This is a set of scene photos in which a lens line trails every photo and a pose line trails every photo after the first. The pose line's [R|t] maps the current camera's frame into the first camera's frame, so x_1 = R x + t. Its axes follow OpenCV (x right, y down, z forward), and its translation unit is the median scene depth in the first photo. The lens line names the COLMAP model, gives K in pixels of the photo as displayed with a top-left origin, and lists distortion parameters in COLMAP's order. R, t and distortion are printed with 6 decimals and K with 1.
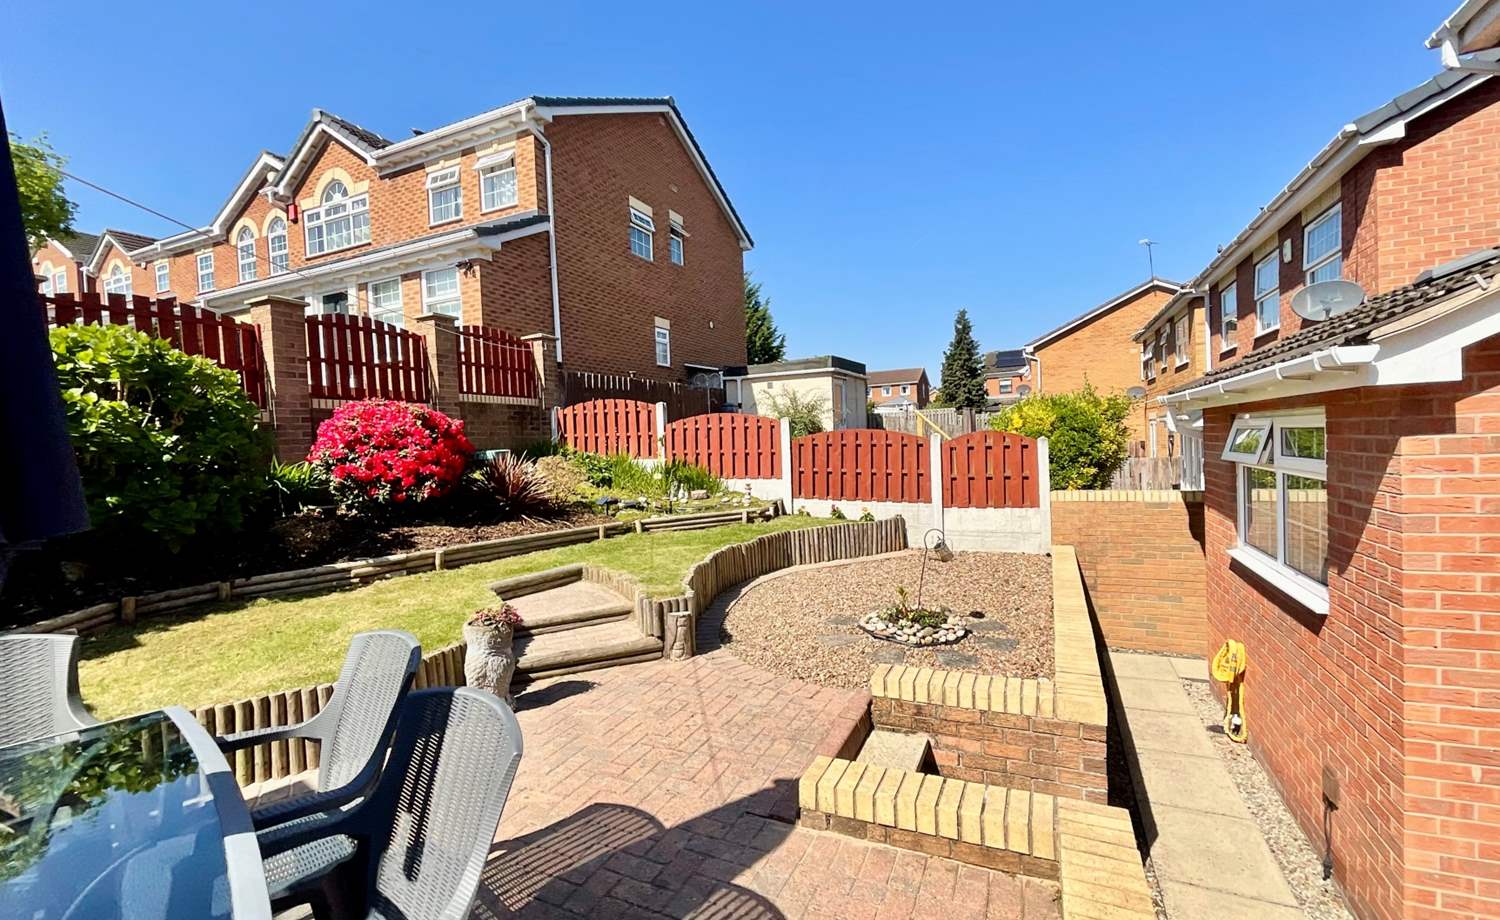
lens RADIAL K [[639.6, 0, 750.0], [0, 639.6, 460.0], [0, 0, 1]] dist [-0.000928, 0.000151]
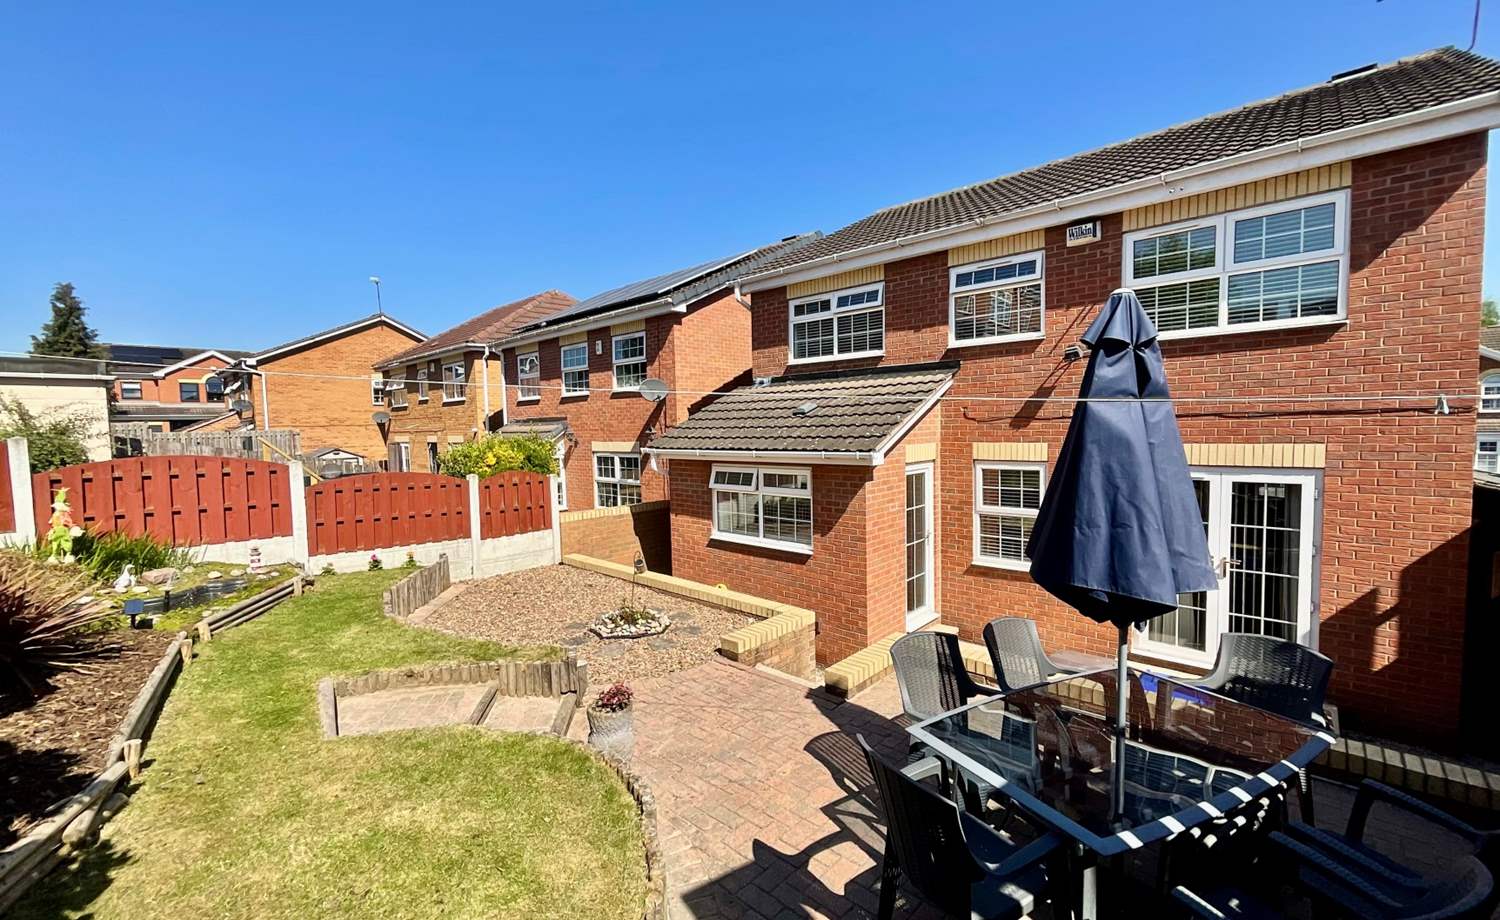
lens RADIAL K [[605.6, 0, 750.0], [0, 605.6, 460.0], [0, 0, 1]] dist [0.000095, 0.000077]
pose [[0.308450, -0.020322, 0.951024, -0.515845], [0.034872, 0.999341, 0.010045, -0.055119], [-0.950601, 0.030066, 0.308955, 0.204368]]
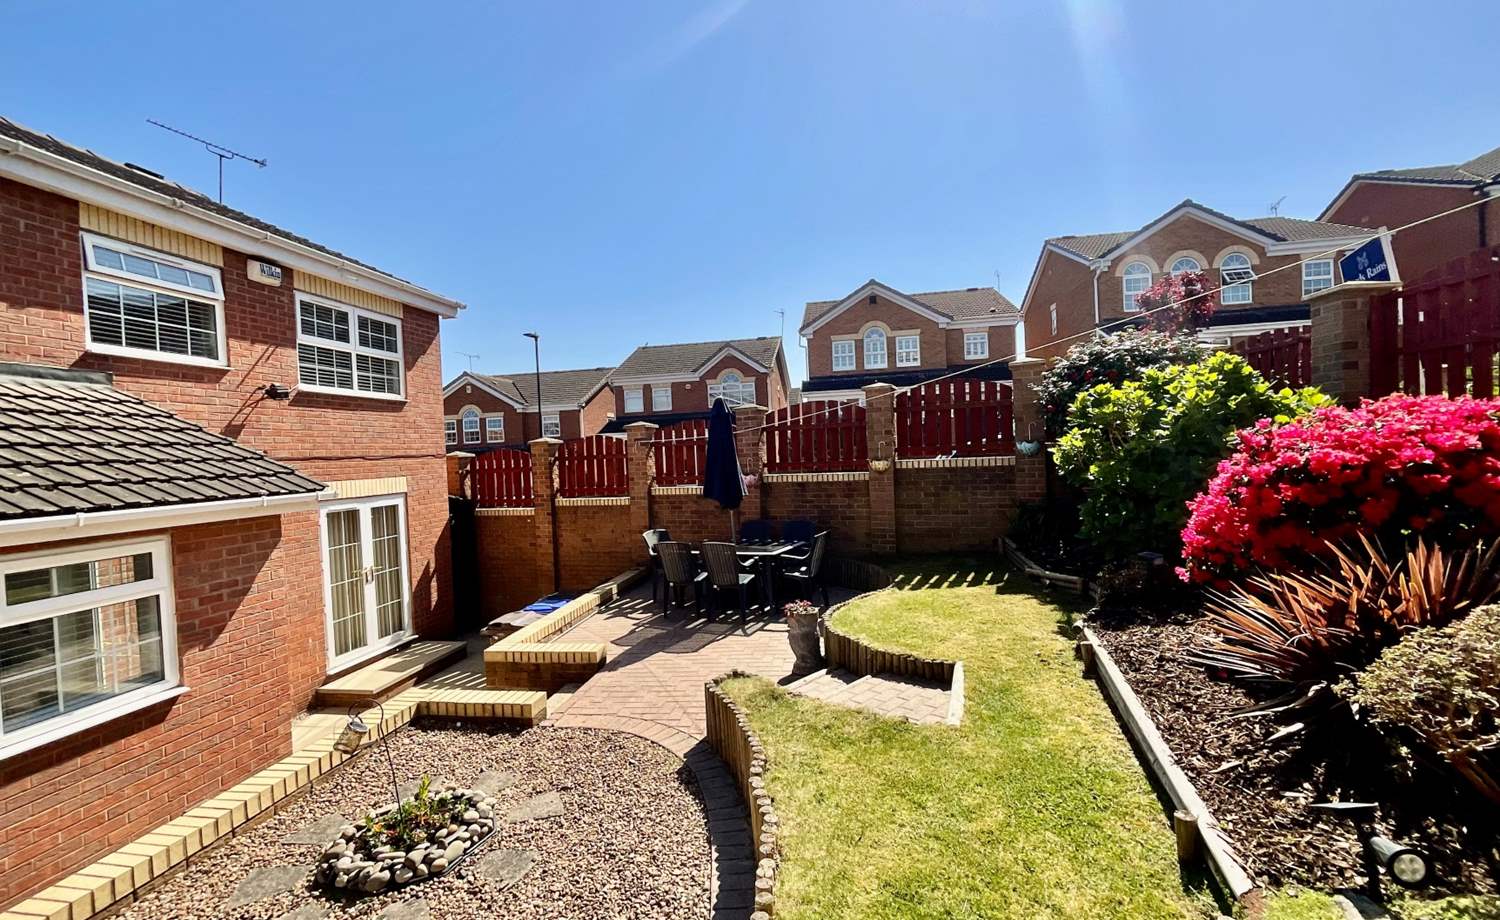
lens RADIAL K [[605.6, 0, 750.0], [0, 605.6, 460.0], [0, 0, 1]] dist [0.000095, 0.000077]
pose [[-0.961176, 0.089661, -0.260962, 0.025543], [0.078524, 0.995512, 0.052818, -0.081331], [0.264526, 0.030276, -0.963903, 0.984871]]
